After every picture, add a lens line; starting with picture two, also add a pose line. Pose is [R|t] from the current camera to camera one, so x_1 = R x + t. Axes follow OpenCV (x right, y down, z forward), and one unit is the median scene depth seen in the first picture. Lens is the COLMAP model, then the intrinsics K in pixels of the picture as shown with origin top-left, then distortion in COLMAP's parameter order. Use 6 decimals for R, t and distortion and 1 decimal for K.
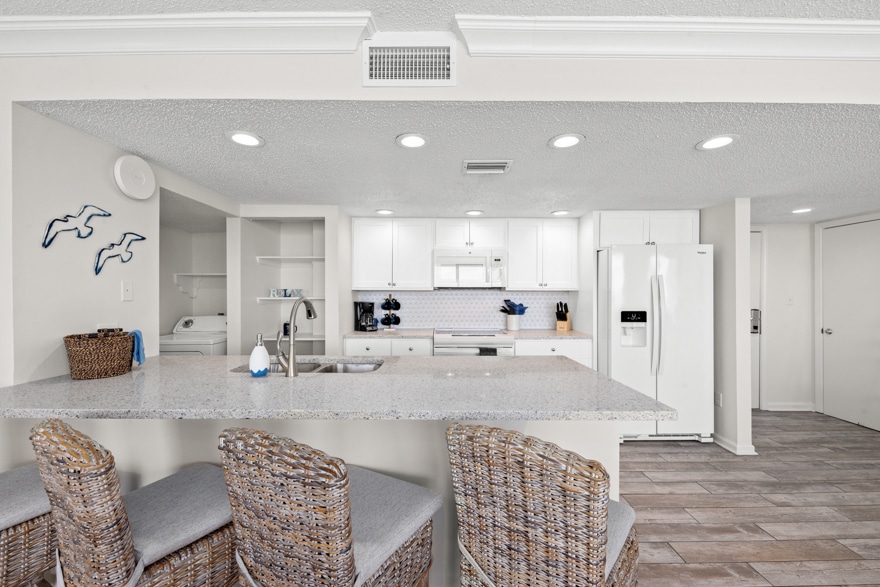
lens RADIAL K [[354.5, 0, 445.8], [0, 354.5, 294.7], [0, 0, 1]] dist [0.007825, -0.005978]
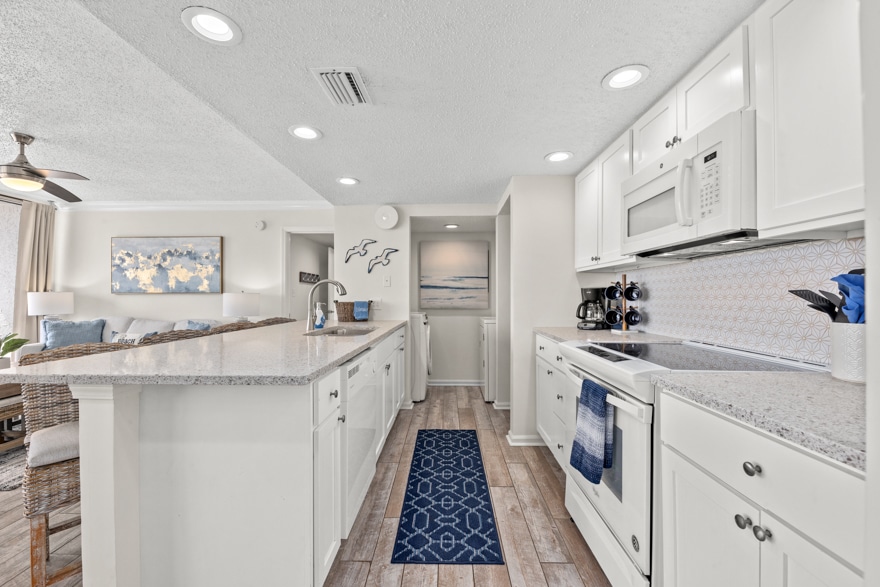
lens RADIAL K [[354.5, 0, 440.2], [0, 354.5, 291.1], [0, 0, 1]] dist [0.007825, -0.005978]
pose [[-0.023344, -0.012427, -0.999650, 0.712594], [0.003014, 0.999917, -0.012501, 0.050419], [0.999723, -0.003304, -0.023305, 1.032861]]
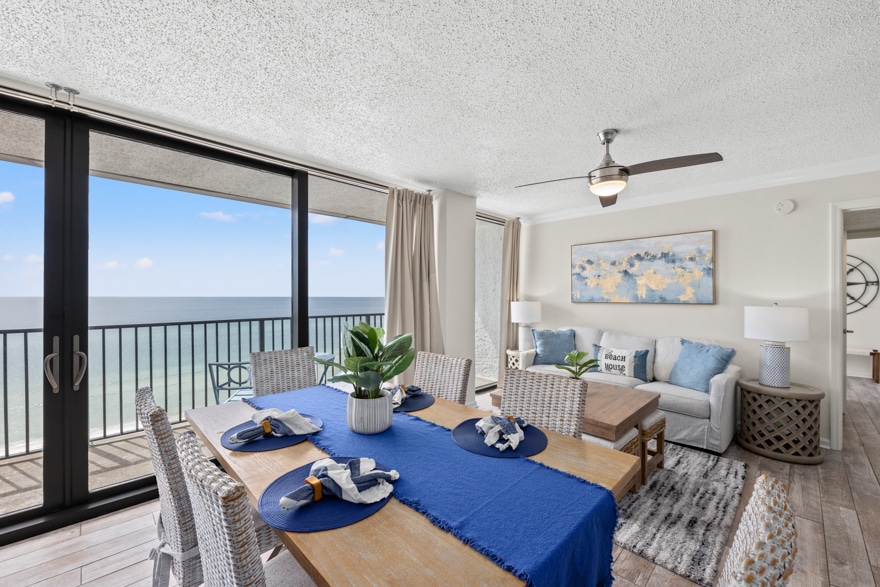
lens RADIAL K [[354.5, 0, 436.2], [0, 354.5, 296.5], [0, 0, 1]] dist [0.007825, -0.005978]
pose [[-0.716335, 0.004201, -0.697743, 0.671329], [0.003973, 0.999990, 0.001942, -0.001939], [0.697745, -0.001381, -0.716345, 0.118616]]
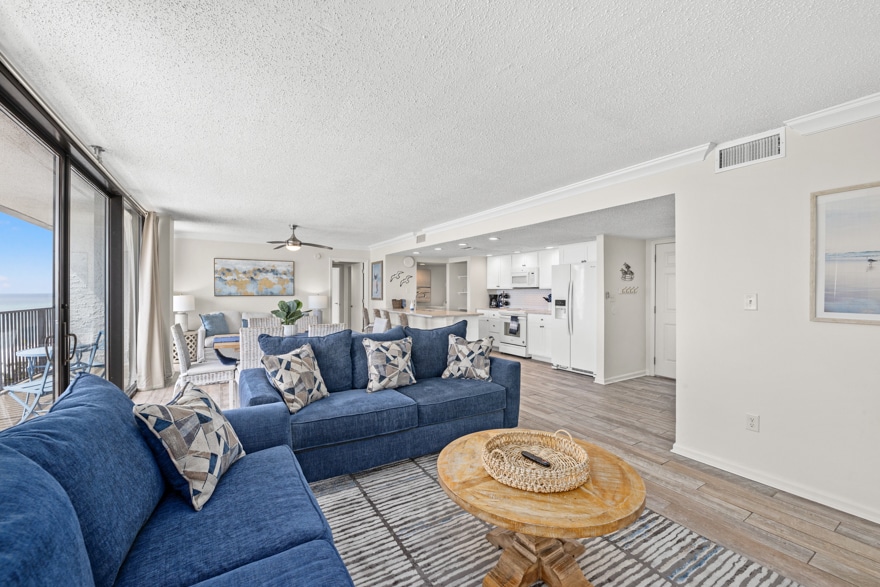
lens RADIAL K [[354.5, 0, 439.0], [0, 354.5, 293.8], [0, 0, 1]] dist [0.007825, -0.005978]
pose [[0.520612, 0.009034, -0.853746, 2.162026], [-0.000176, 0.999945, 0.010473, -0.009255], [0.853793, -0.005302, 0.520585, -0.632877]]
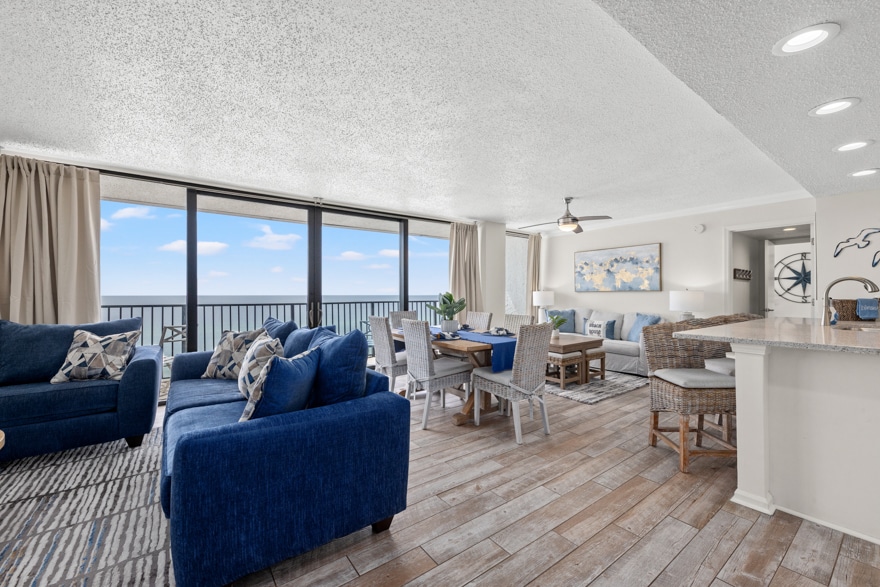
lens RADIAL K [[354.5, 0, 437.5], [0, 354.5, 293.7], [0, 0, 1]] dist [0.007825, -0.005978]
pose [[-0.808949, 0.004582, -0.587861, 1.270693], [0.006326, 0.999980, -0.000910, 0.045346], [0.587845, -0.004454, -0.808961, 0.819134]]
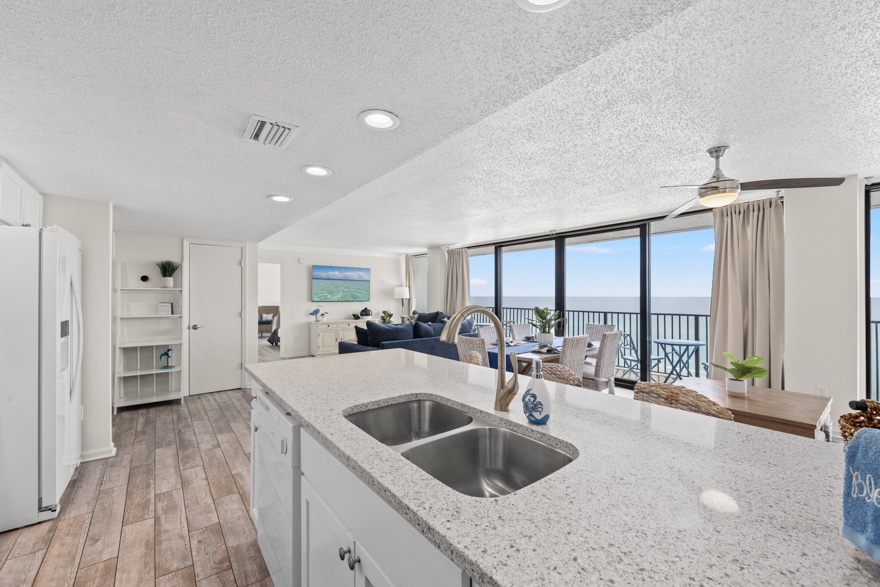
lens RADIAL K [[354.5, 0, 439.2], [0, 354.5, 296.4], [0, 0, 1]] dist [0.007825, -0.005978]
pose [[-0.629677, 0.005666, 0.776836, -0.597837], [-0.003642, 0.999941, -0.010245, 0.016540], [-0.776848, -0.009280, -0.629620, 1.060438]]
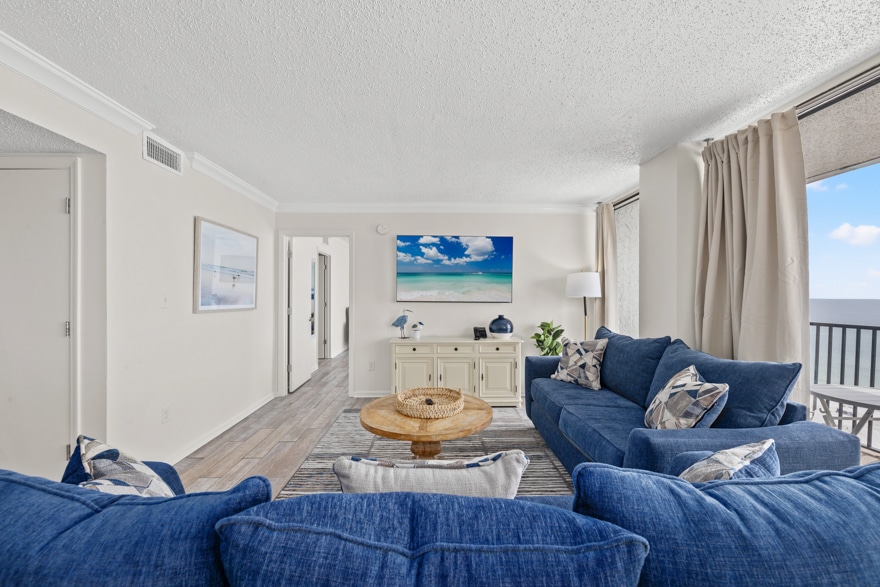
lens RADIAL K [[354.5, 0, 438.3], [0, 354.5, 296.9], [0, 0, 1]] dist [0.007825, -0.005978]
pose [[-0.021518, 0.000366, 0.999768, 0.765304], [-0.007679, 0.999970, -0.000532, 0.007474], [-0.999739, -0.007689, -0.021514, -0.165721]]
